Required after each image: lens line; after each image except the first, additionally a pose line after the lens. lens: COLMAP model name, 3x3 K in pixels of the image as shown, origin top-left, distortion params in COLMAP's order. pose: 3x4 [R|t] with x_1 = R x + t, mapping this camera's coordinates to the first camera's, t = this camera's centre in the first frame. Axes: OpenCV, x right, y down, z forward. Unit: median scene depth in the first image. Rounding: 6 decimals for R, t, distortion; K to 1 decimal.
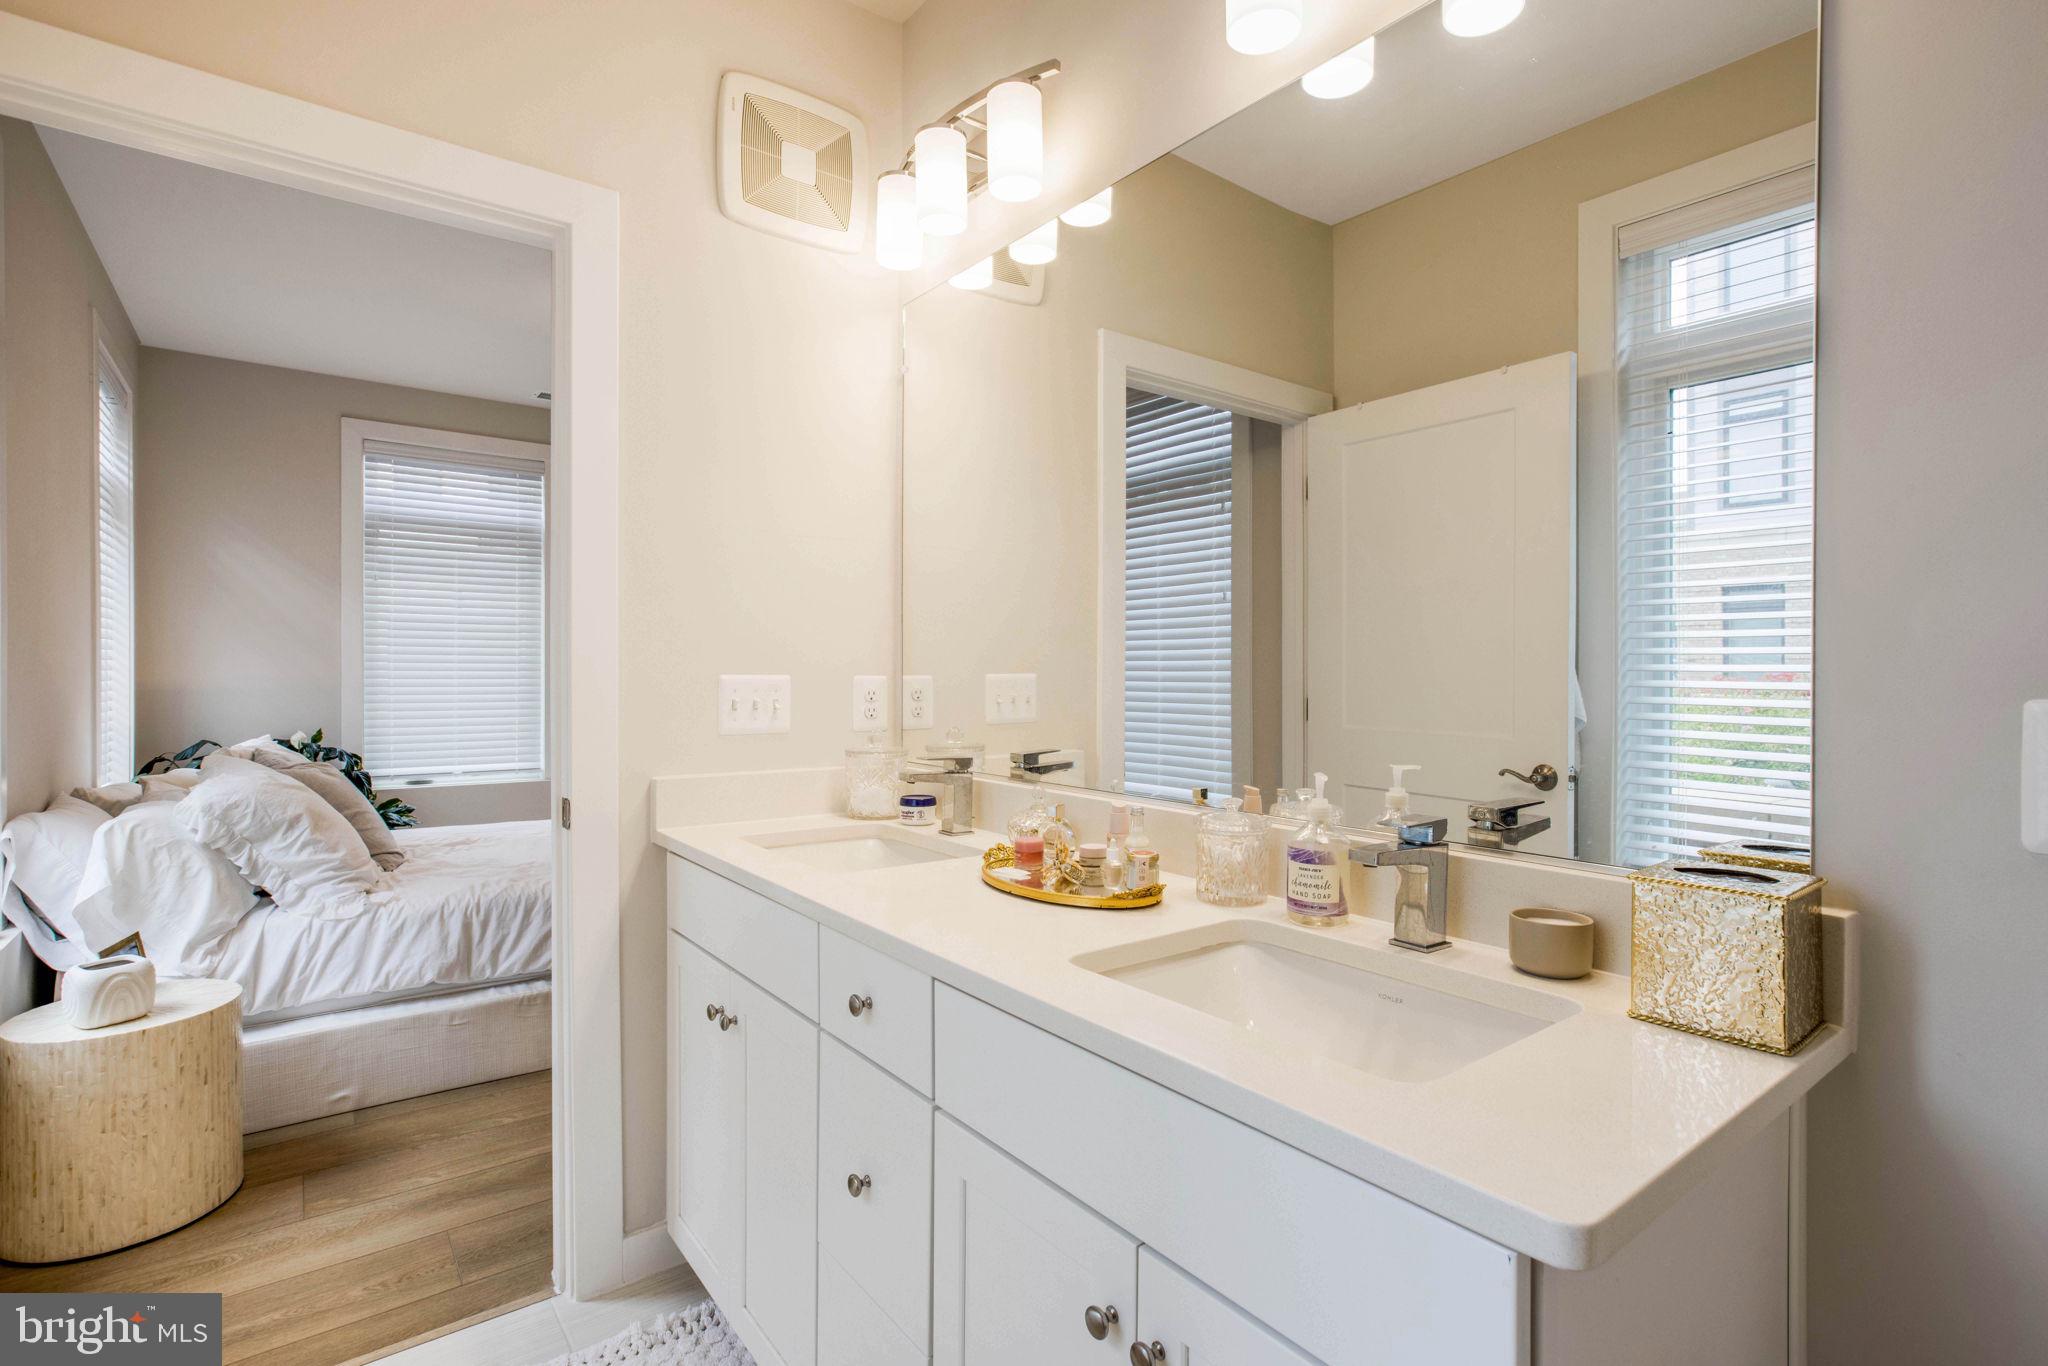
lens RADIAL K [[969.6, 0, 1025.1], [0, 969.6, 679.3], [0, 0, 1]] dist [-0.049285, 0.043225]
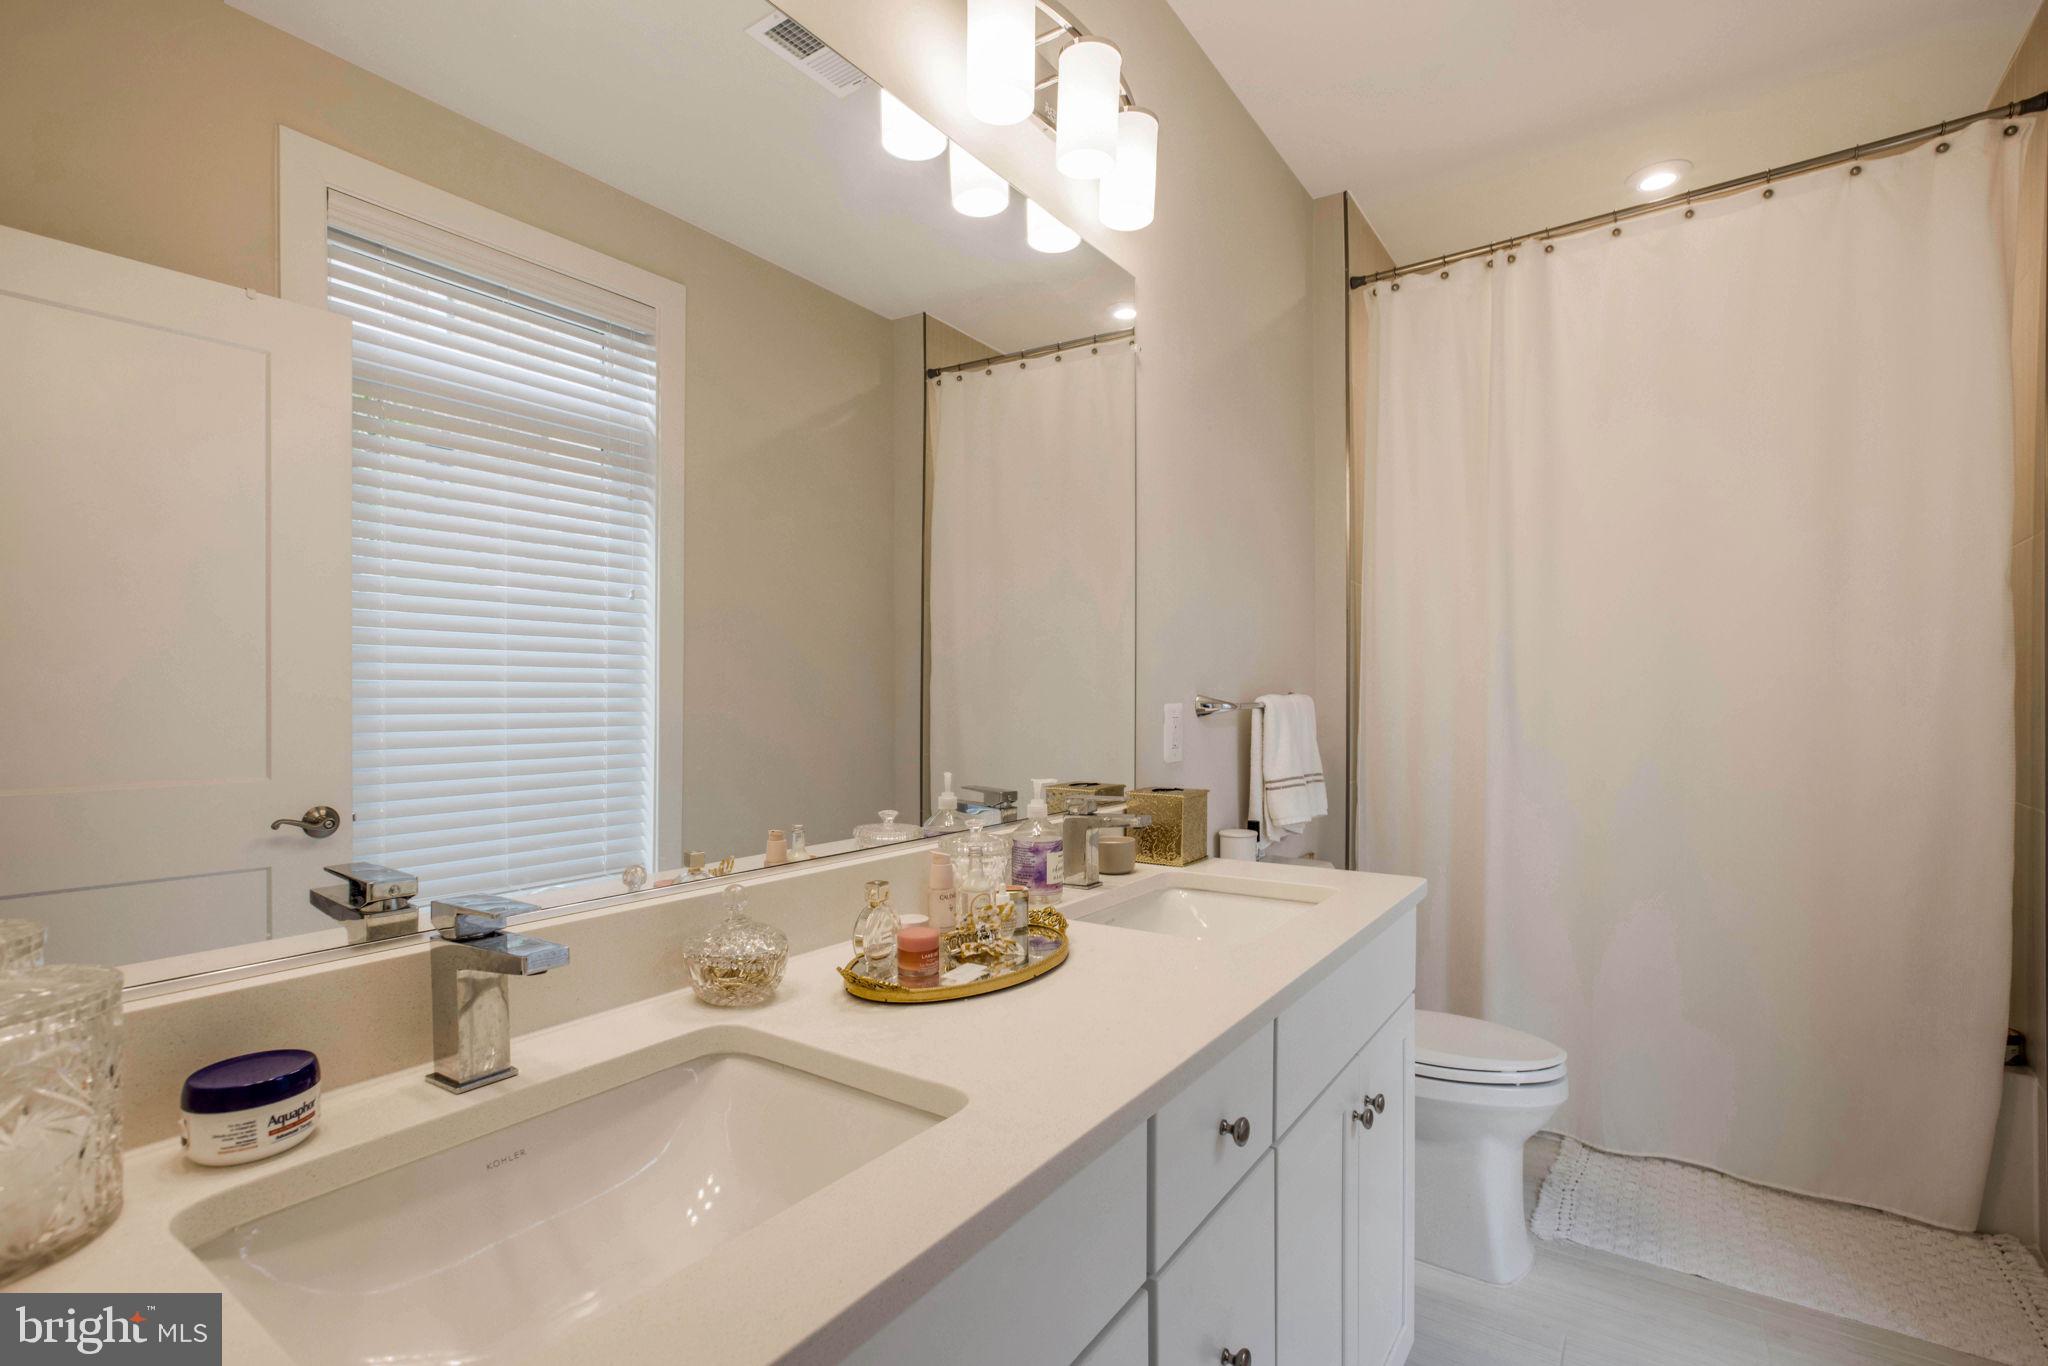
lens RADIAL K [[969.6, 0, 1025.1], [0, 969.6, 679.3], [0, 0, 1]] dist [-0.049285, 0.043225]
pose [[-0.301431, 0.007186, 0.953461, -0.604161], [0.006936, 0.999962, -0.005344, -0.014522], [-0.953463, 0.005002, -0.301469, 0.978841]]
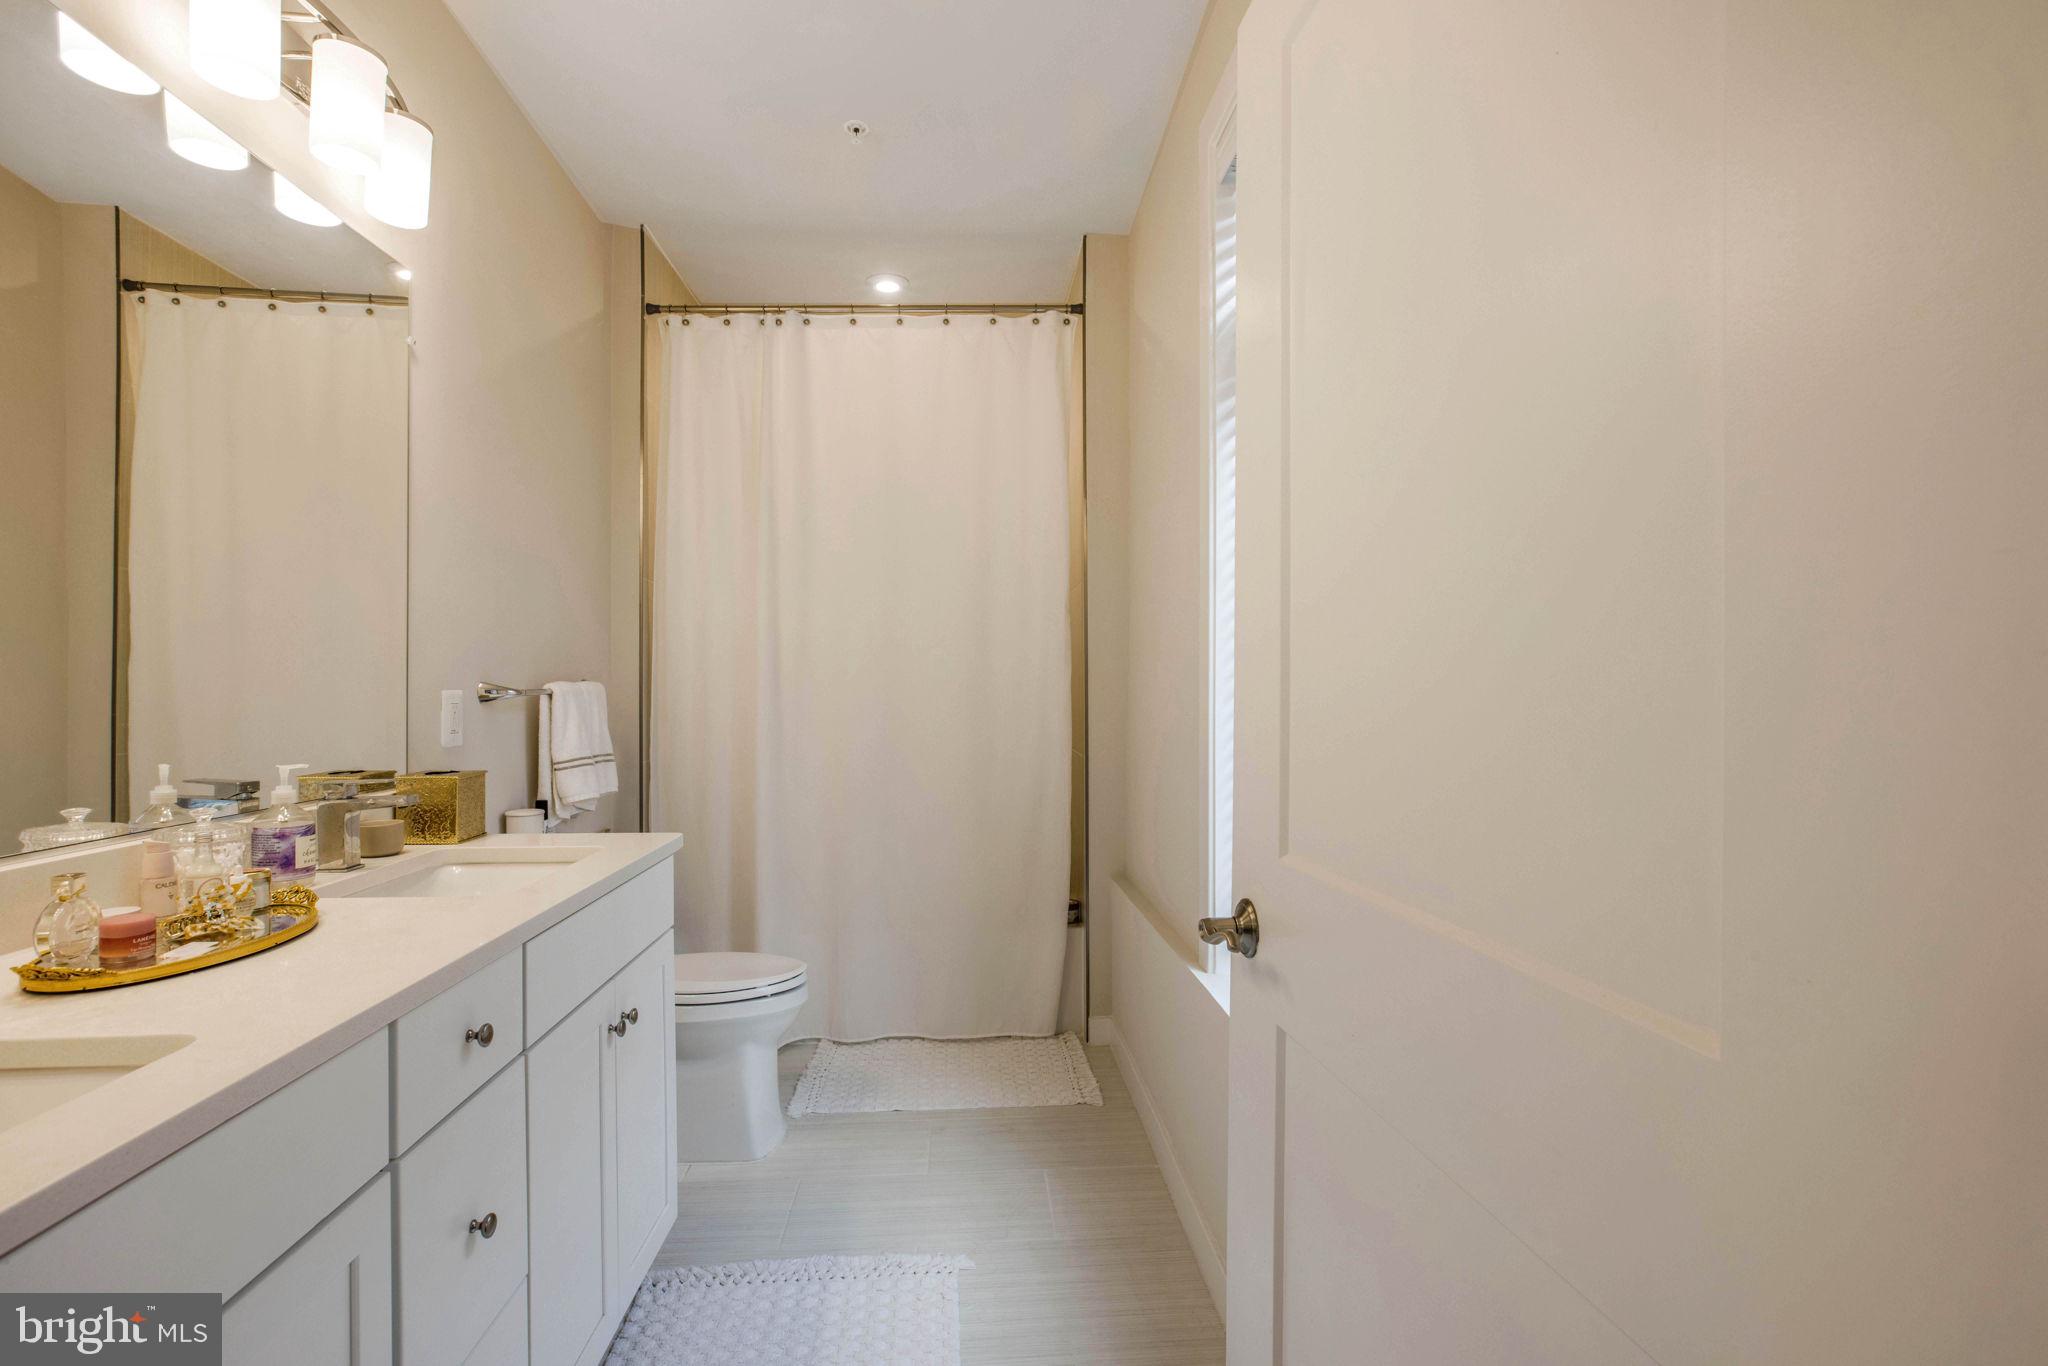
lens RADIAL K [[962.9, 0, 1019.0], [0, 962.9, 681.5], [0, 0, 1]] dist [-0.035953, 0.022436]
pose [[-0.823073, -0.008301, 0.567875, -0.800188], [-0.002205, 0.999932, 0.011420, -0.015898], [-0.567931, 0.008147, -0.823036, 1.032011]]
